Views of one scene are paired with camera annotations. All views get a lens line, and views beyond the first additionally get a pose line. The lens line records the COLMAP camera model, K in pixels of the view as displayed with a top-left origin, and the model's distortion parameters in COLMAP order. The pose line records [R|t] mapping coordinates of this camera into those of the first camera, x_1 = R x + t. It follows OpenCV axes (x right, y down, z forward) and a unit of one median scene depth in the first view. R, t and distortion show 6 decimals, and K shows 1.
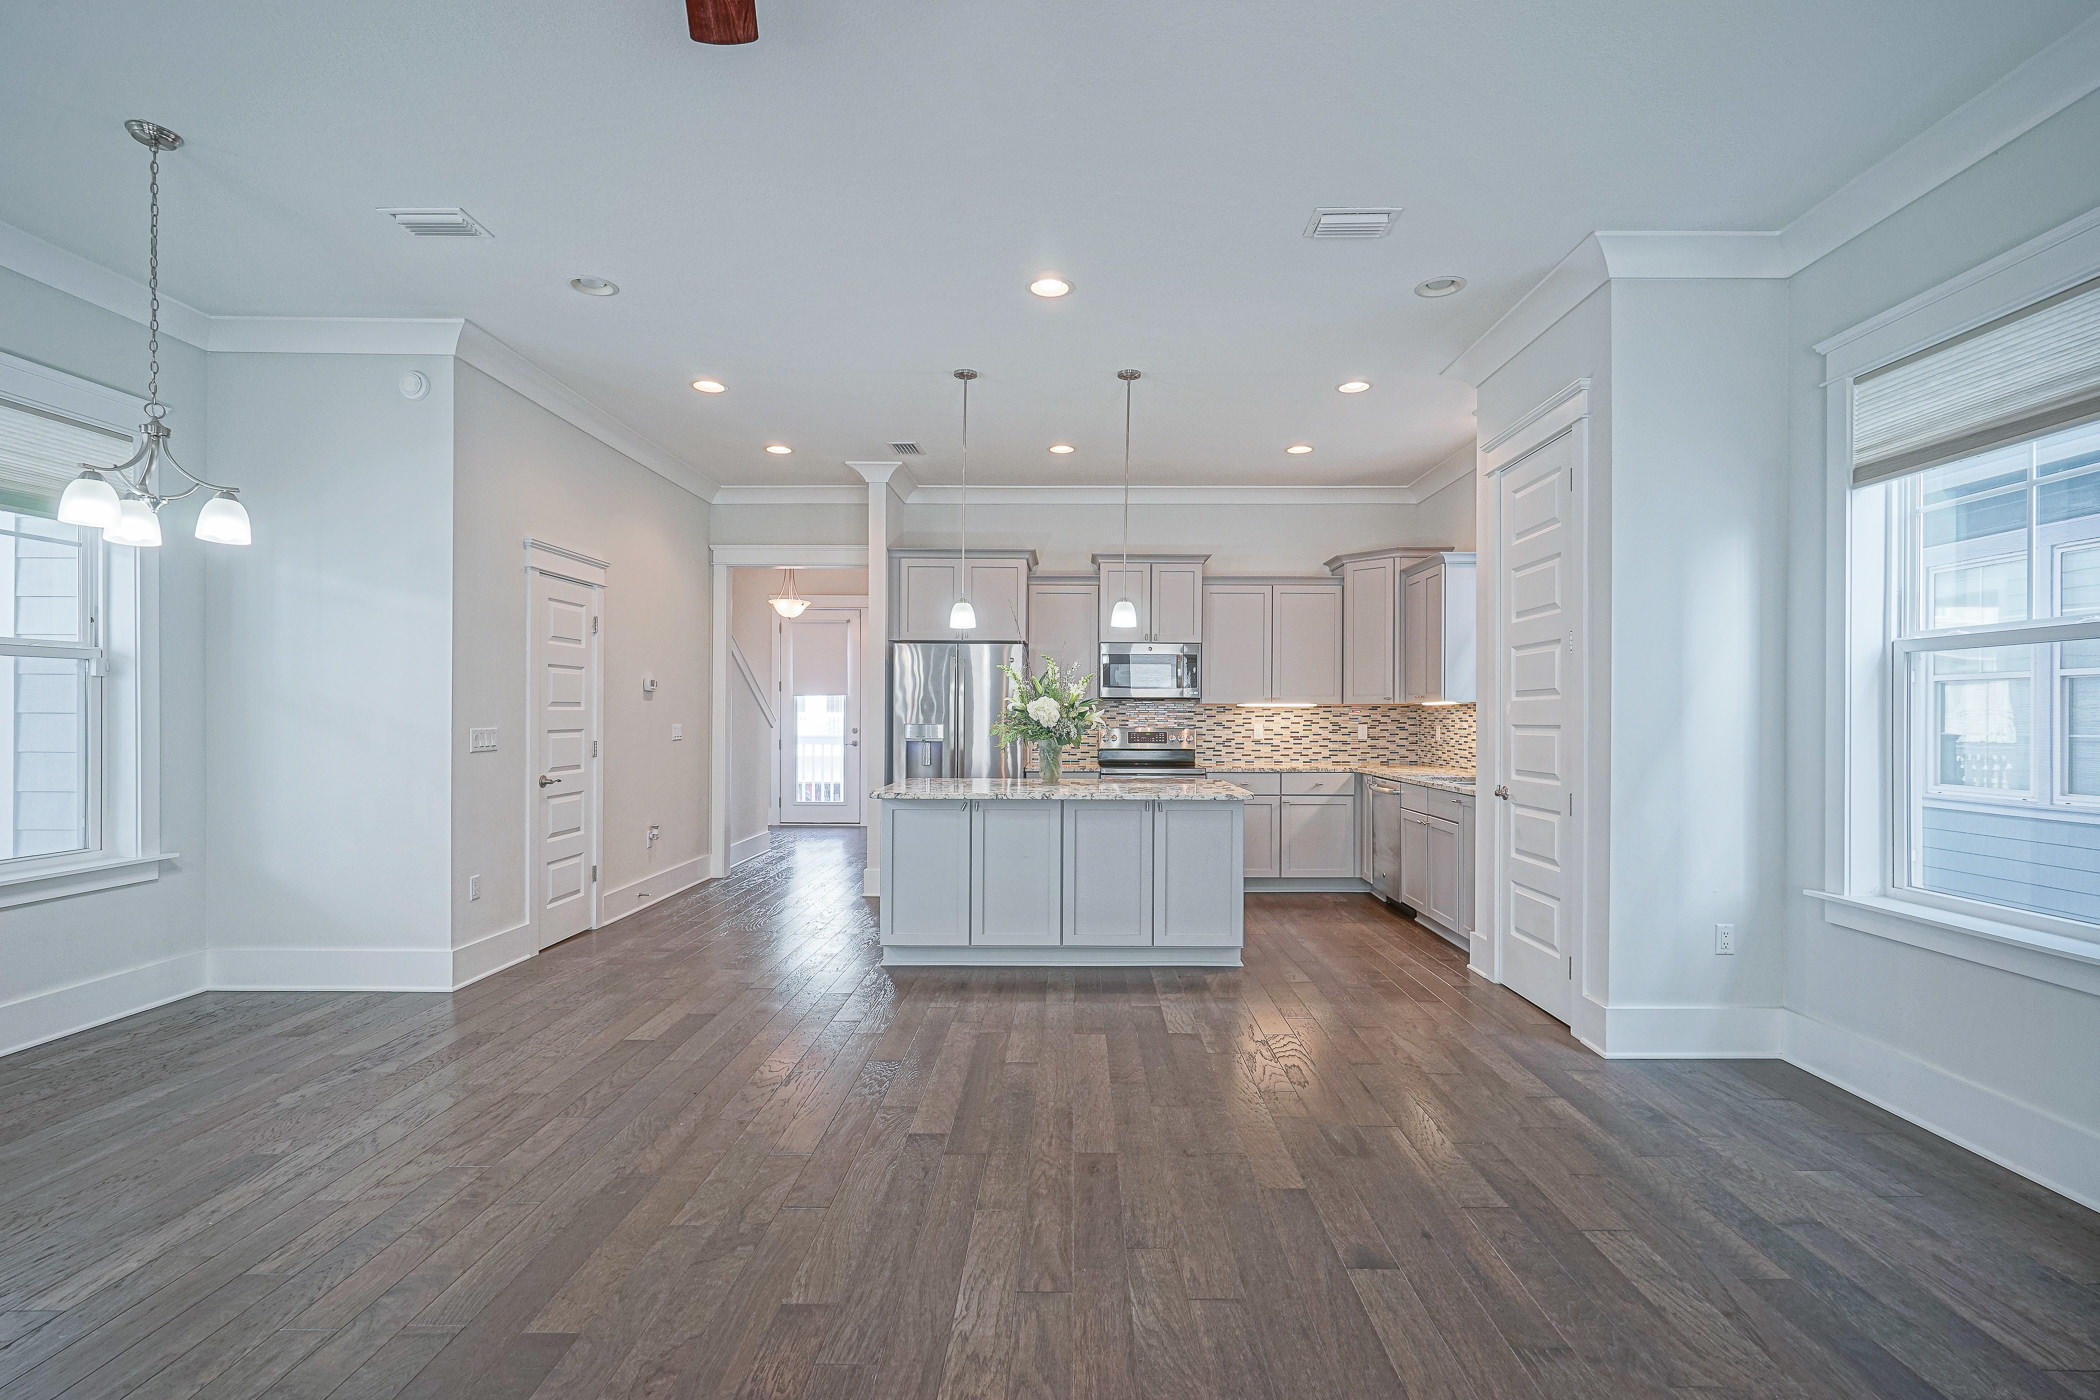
lens RADIAL K [[974.3, 0, 1054.7], [0, 974.3, 722.4], [0, 0, 1]] dist [-0.001345, 0.000496]
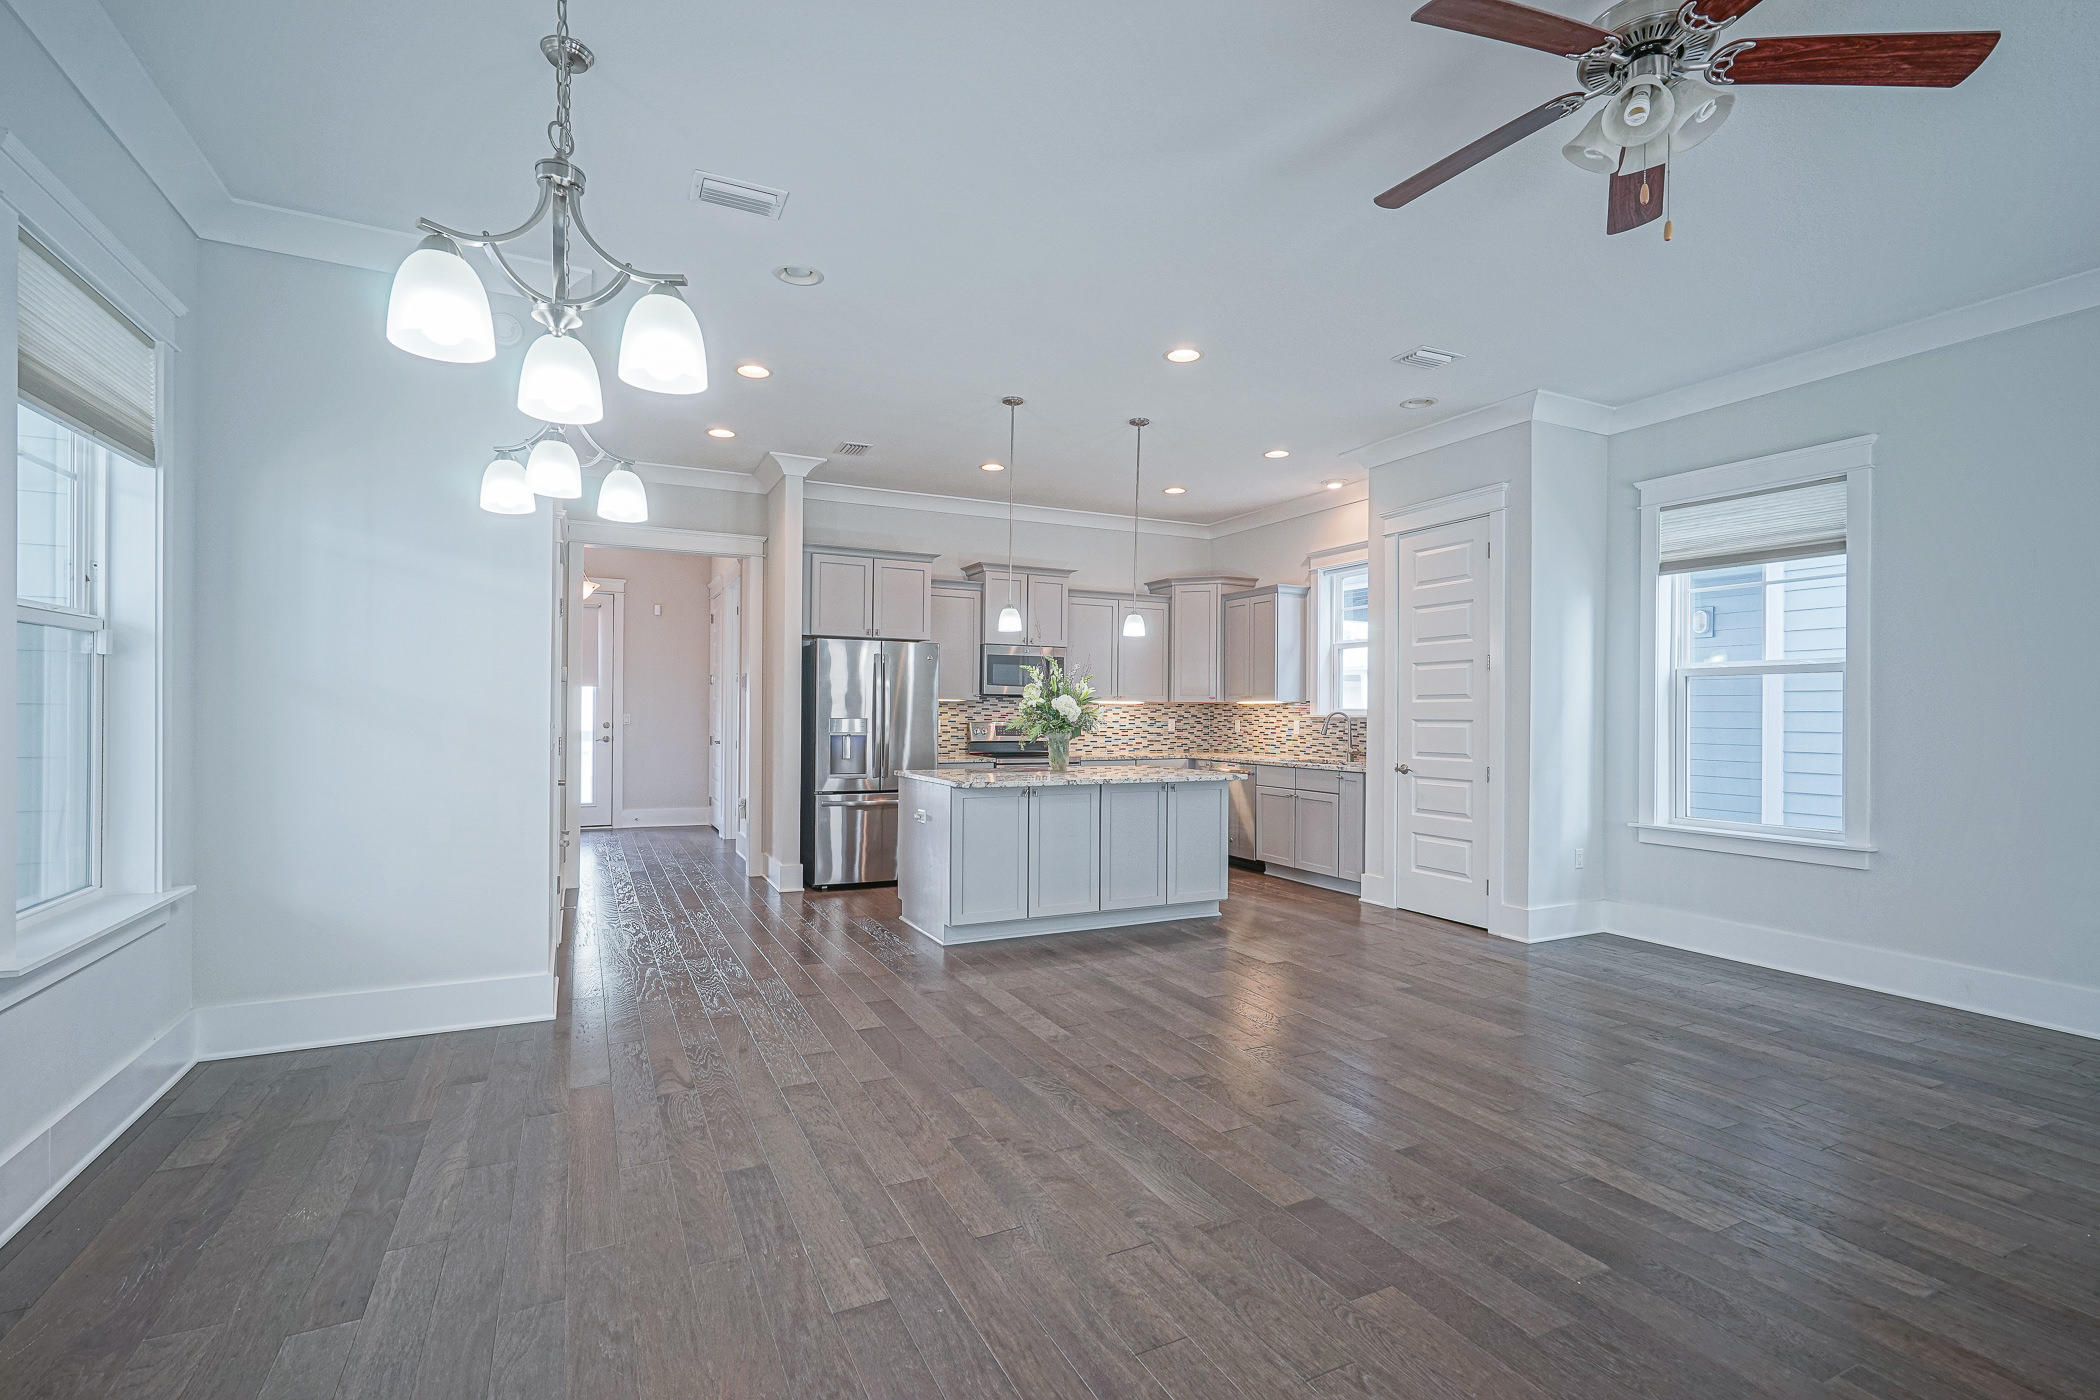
lens RADIAL K [[963.0, 0, 1034.9], [0, 963.0, 721.1], [0, 0, 1]] dist [-0.000120, 0.000214]
pose [[0.894747, -0.000774, 0.446572, -0.414082], [-0.001572, 0.999987, 0.004883, -0.000974], [-0.446570, -0.005071, 0.894734, 0.010724]]
